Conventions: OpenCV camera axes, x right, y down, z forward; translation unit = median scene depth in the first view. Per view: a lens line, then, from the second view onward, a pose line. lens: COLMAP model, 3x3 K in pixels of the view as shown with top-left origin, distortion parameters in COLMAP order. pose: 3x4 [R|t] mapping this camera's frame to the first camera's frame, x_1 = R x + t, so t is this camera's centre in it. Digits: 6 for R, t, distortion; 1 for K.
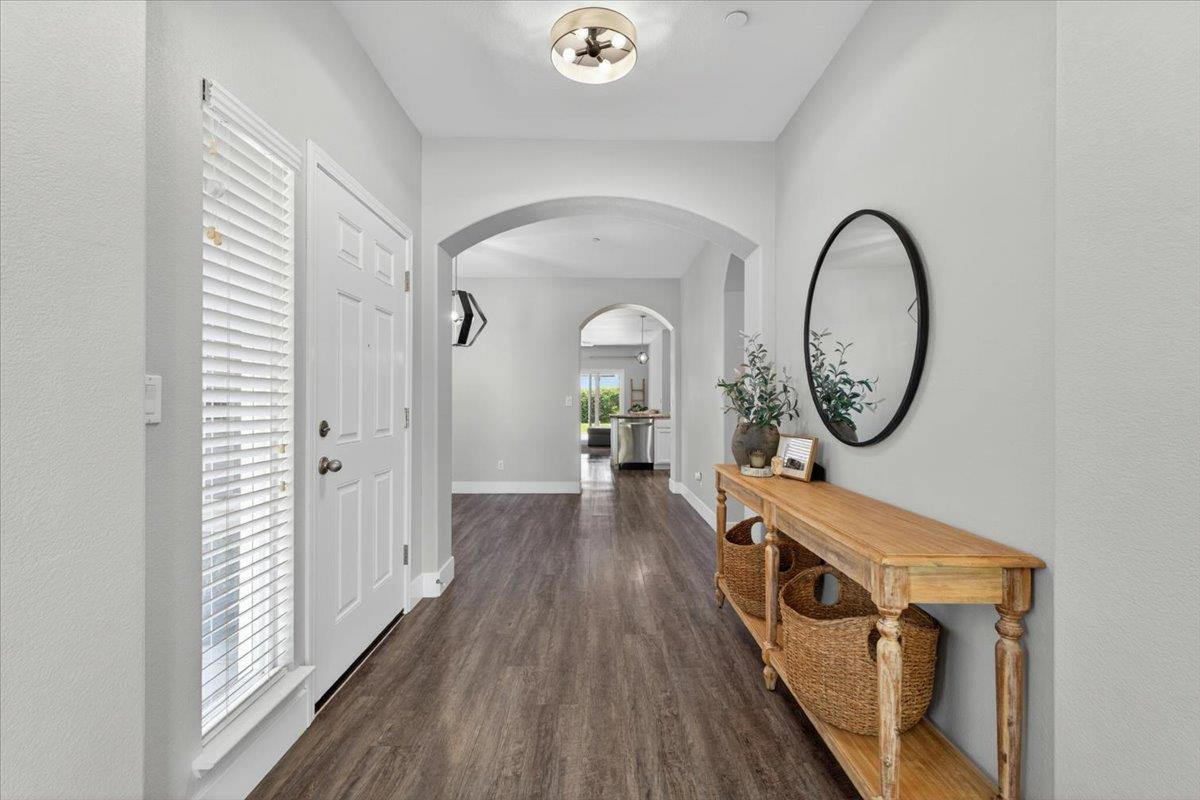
lens RADIAL K [[535.6, 0, 599.8], [0, 535.6, 398.2], [0, 0, 1]] dist [-0.000528, -0.000221]
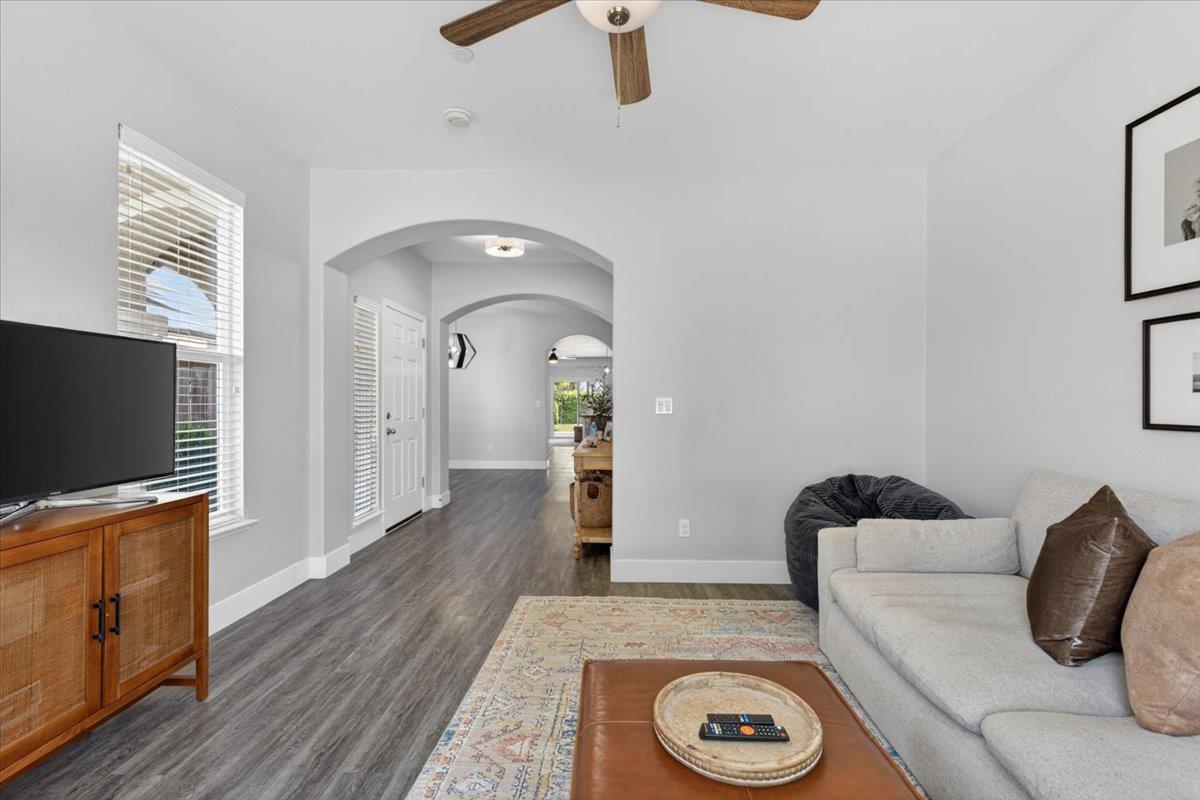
lens RADIAL K [[539.6, 0, 600.5], [0, 539.6, 407.0], [0, 0, 1]] dist [-0.001346, -0.000084]
pose [[0.999439, -0.000611, -0.033495, 0.151536], [0.000917, 0.999958, 0.009117, -0.000780], [0.033488, -0.009143, 0.999397, -0.408282]]
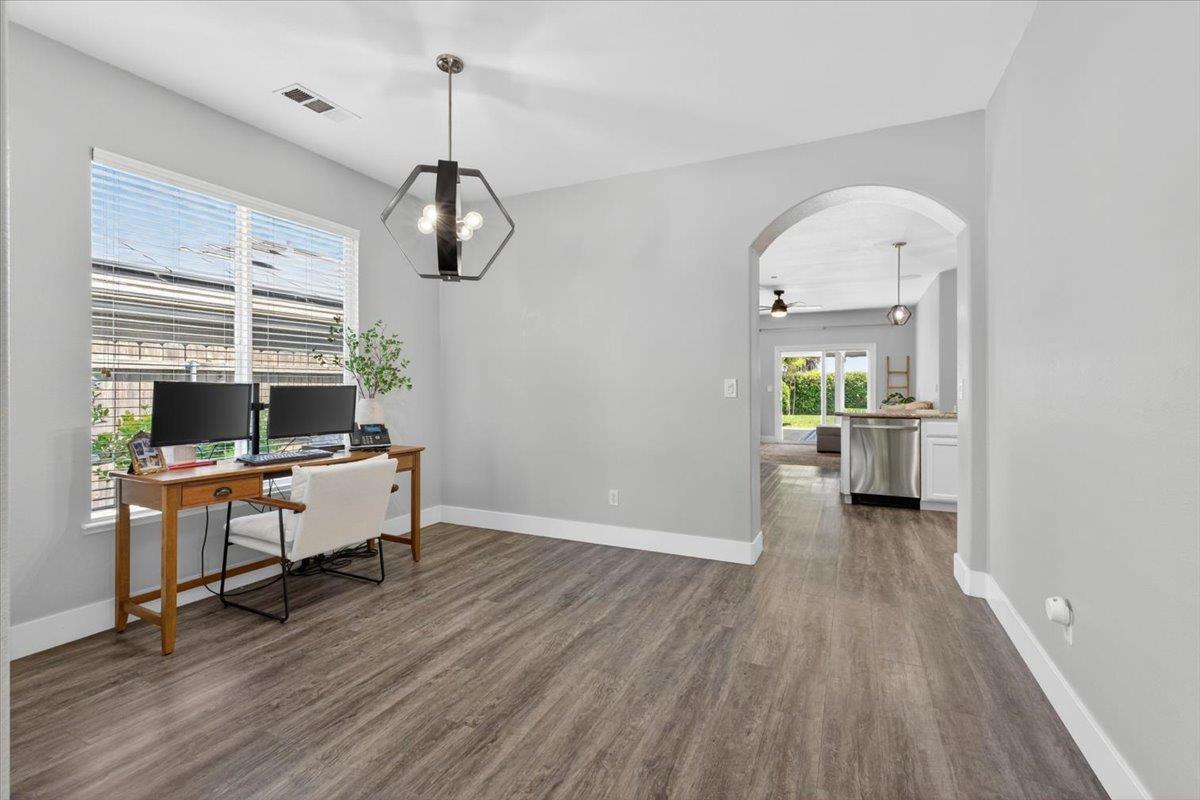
lens RADIAL K [[516.4, 0, 592.0], [0, 516.4, 393.7], [0, 0, 1]] dist [-0.000965, 0.000049]
pose [[0.886887, 0.000716, -0.461986, 0.059839], [0.006558, 0.999879, 0.014139, 0.000512], [0.461940, -0.015569, 0.886775, 0.477488]]
